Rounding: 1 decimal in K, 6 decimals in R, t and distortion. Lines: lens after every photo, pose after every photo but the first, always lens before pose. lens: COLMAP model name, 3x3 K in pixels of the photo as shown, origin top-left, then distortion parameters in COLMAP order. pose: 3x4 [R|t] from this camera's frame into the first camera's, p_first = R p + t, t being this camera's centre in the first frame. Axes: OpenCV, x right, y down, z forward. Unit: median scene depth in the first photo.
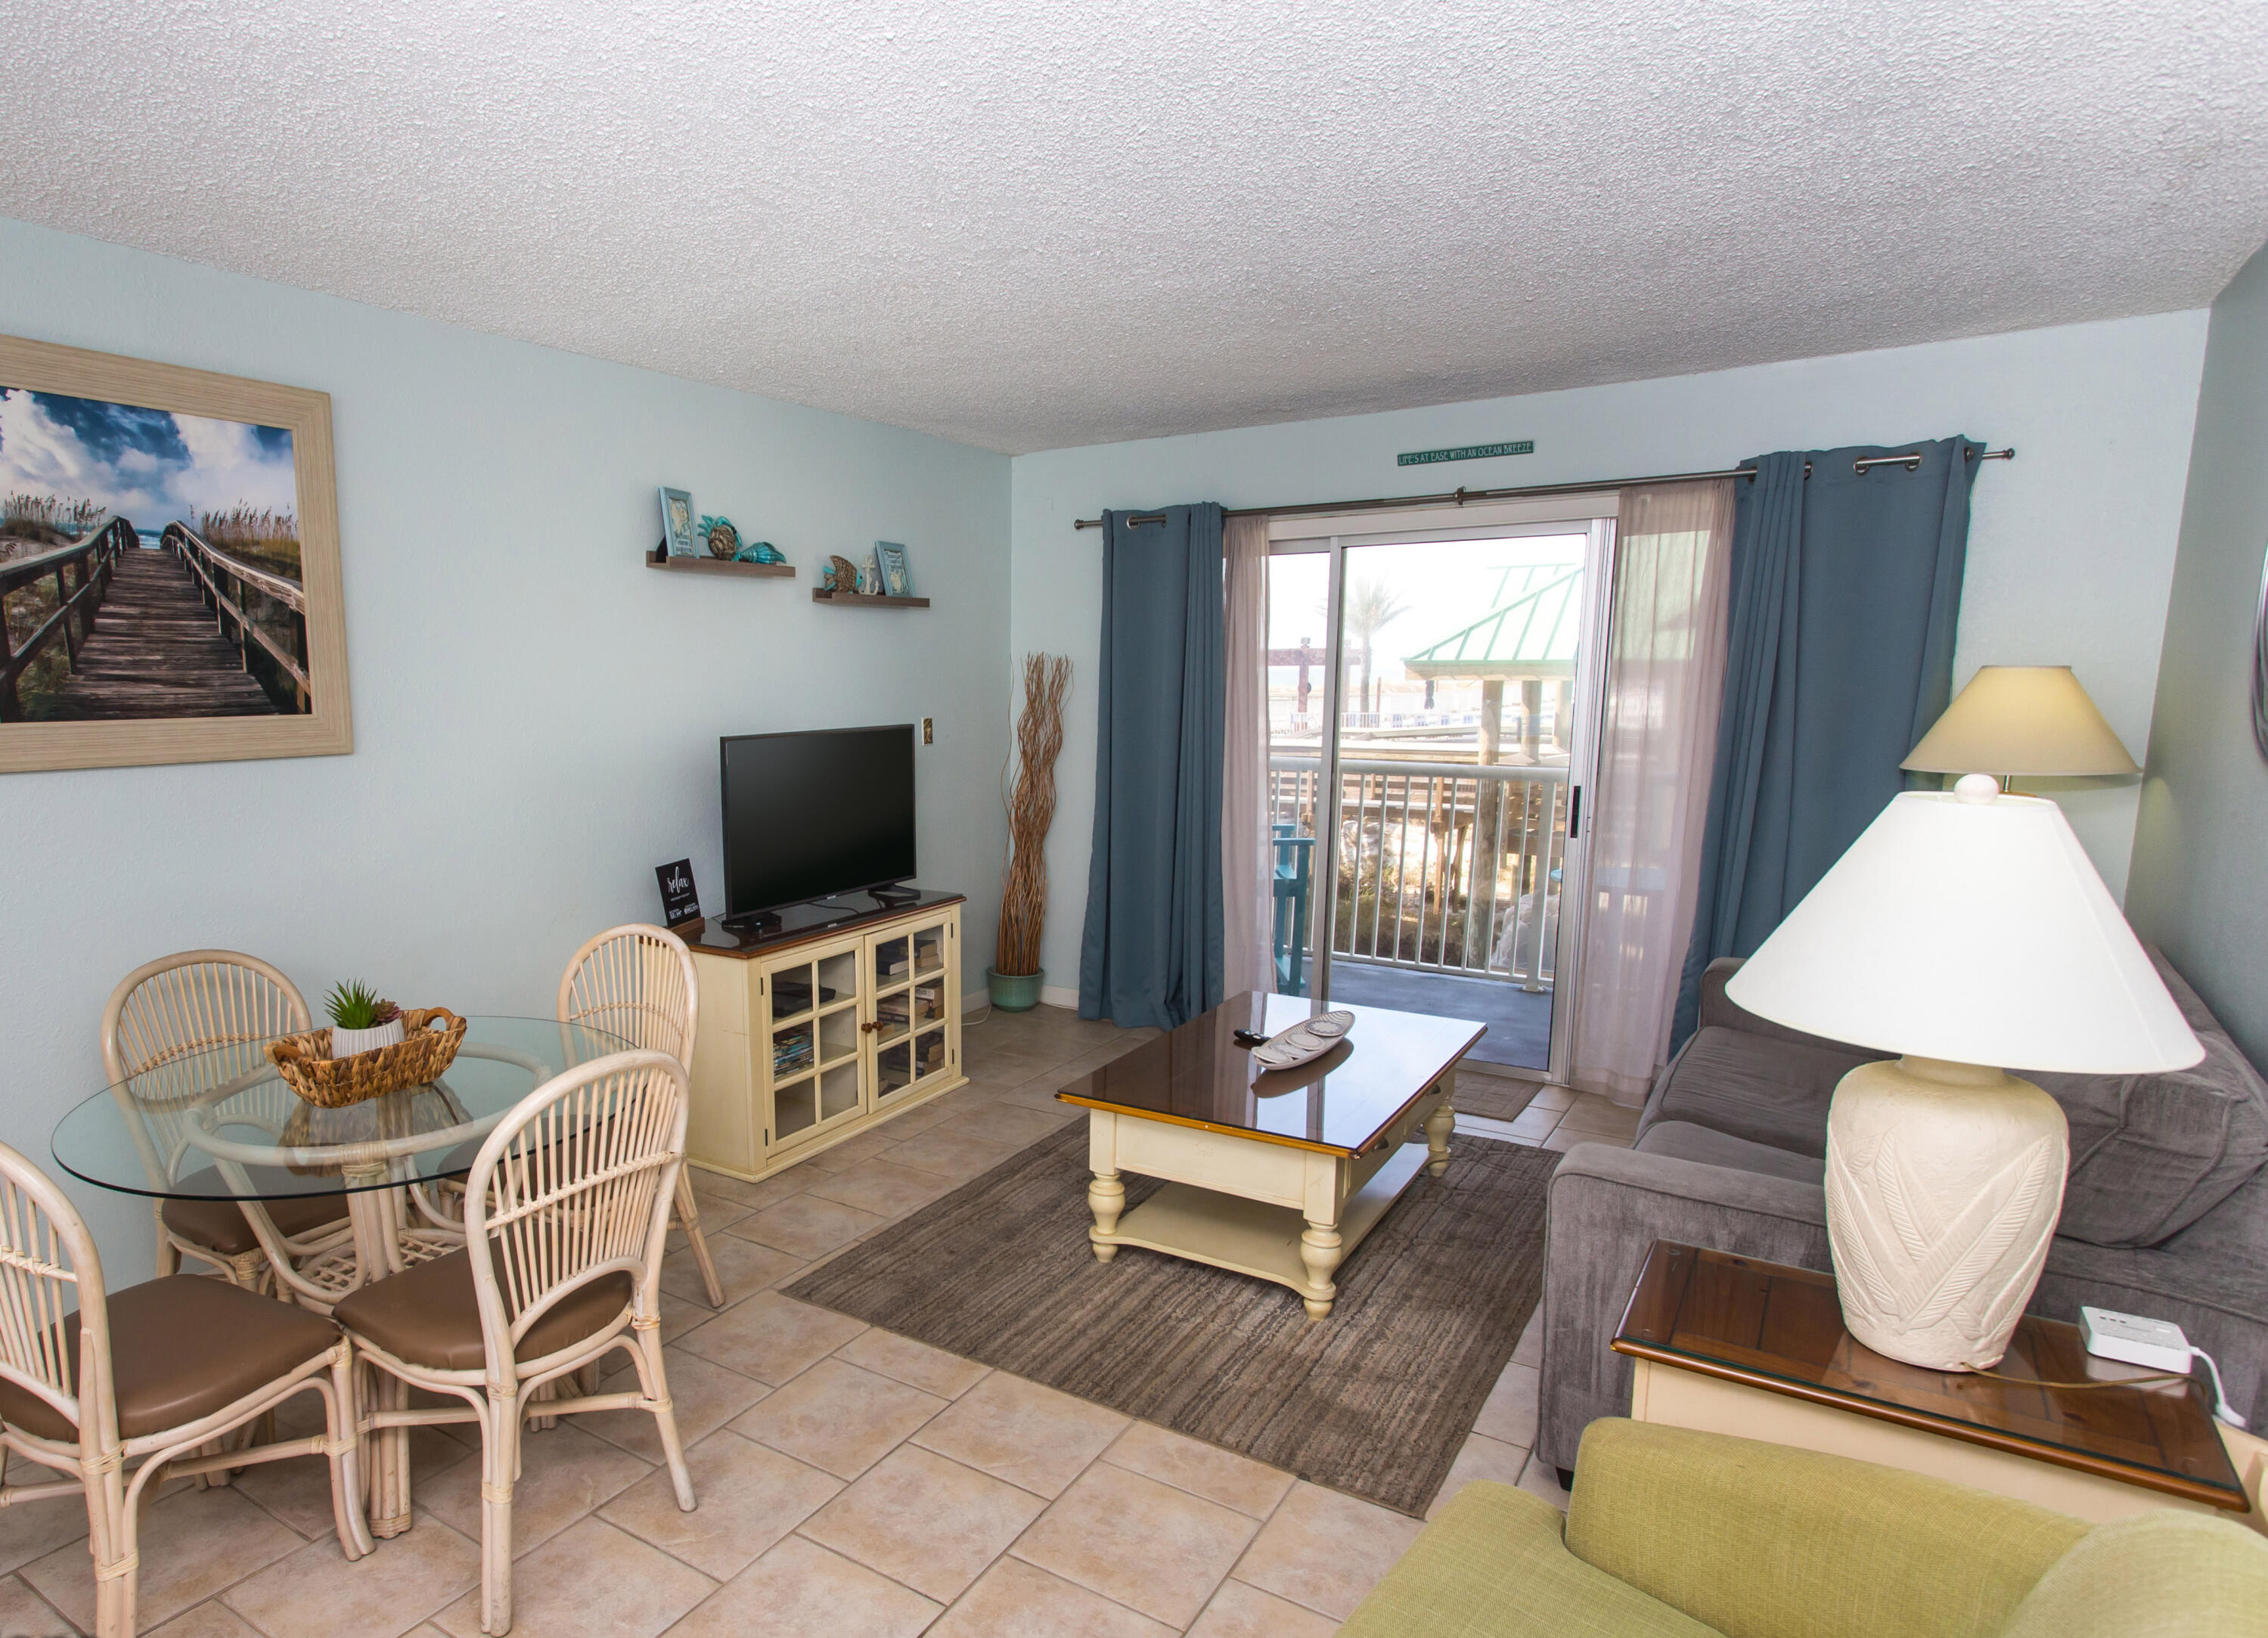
lens RADIAL K [[1342.1, 0, 887.4], [0, 1342.1, 898.8], [0, 0, 1]] dist [0.001212, 0.002069]
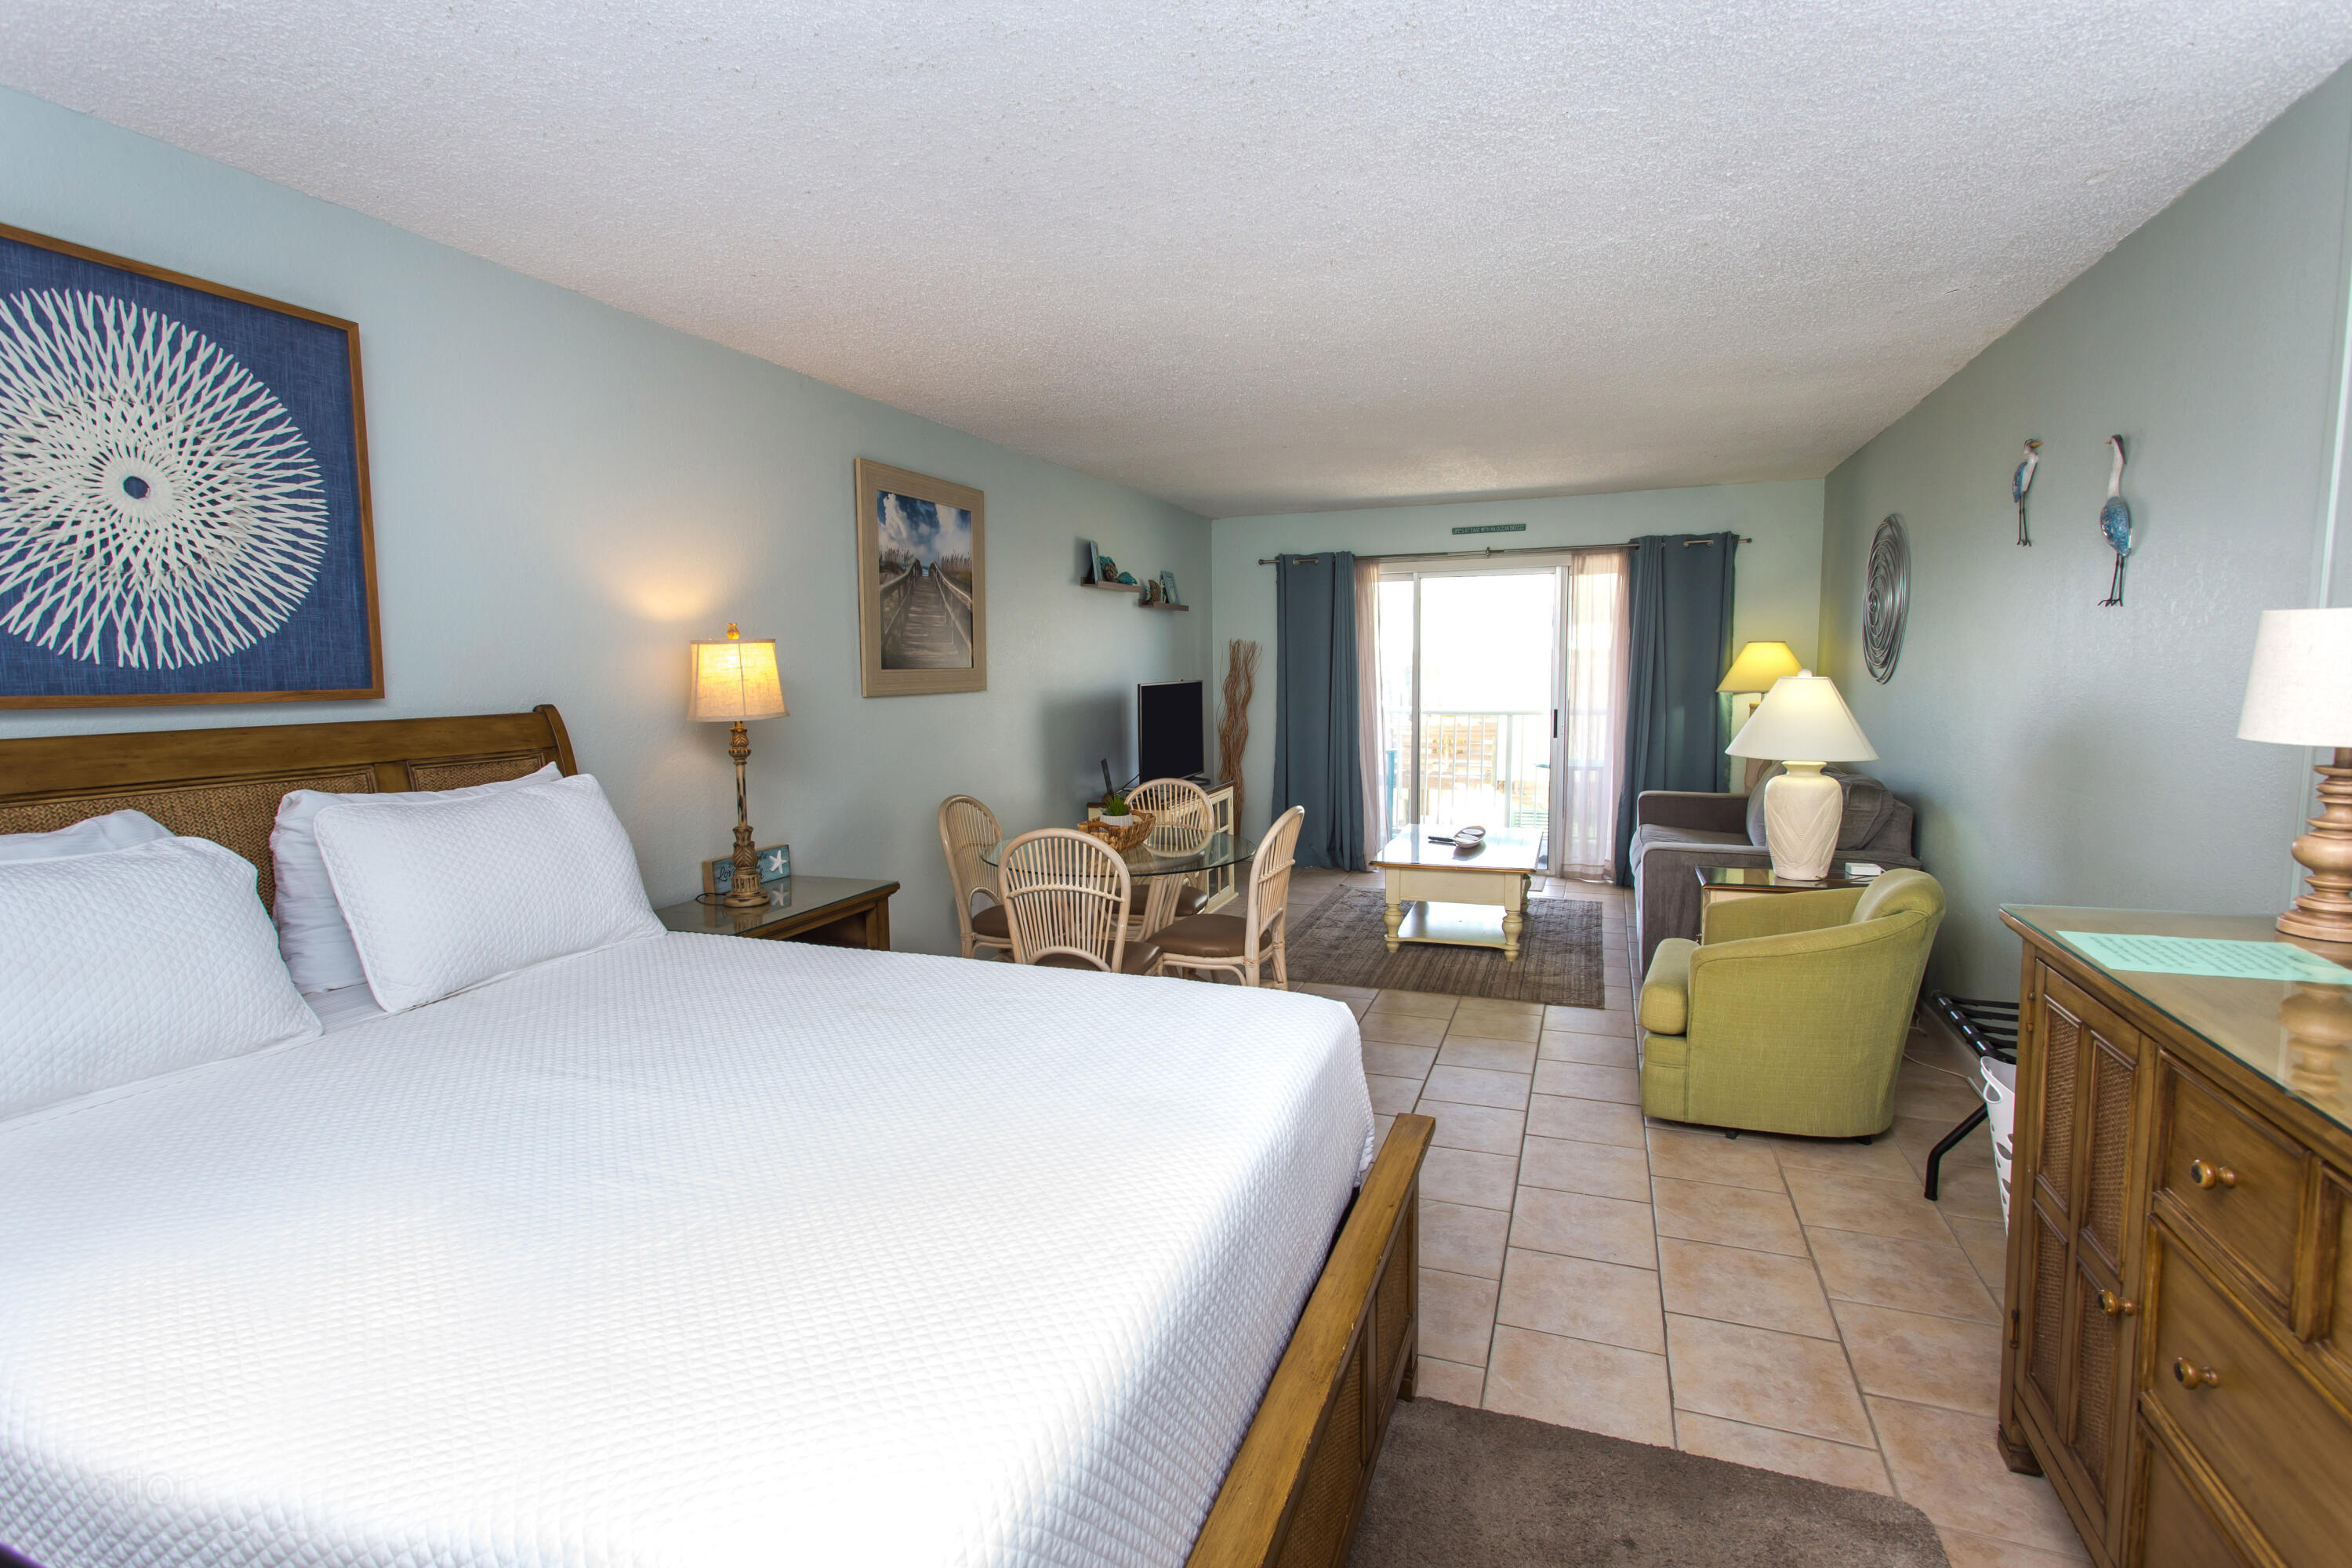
lens RADIAL K [[1146.5, 0, 1128.9], [0, 1146.5, 792.4], [0, 0, 1]] dist [-0.002181, 0.005861]
pose [[0.968959, -0.031649, 0.245186, -0.616558], [0.045556, 0.997646, -0.051254, 0.115165], [-0.242986, 0.060833, 0.968120, -0.514632]]
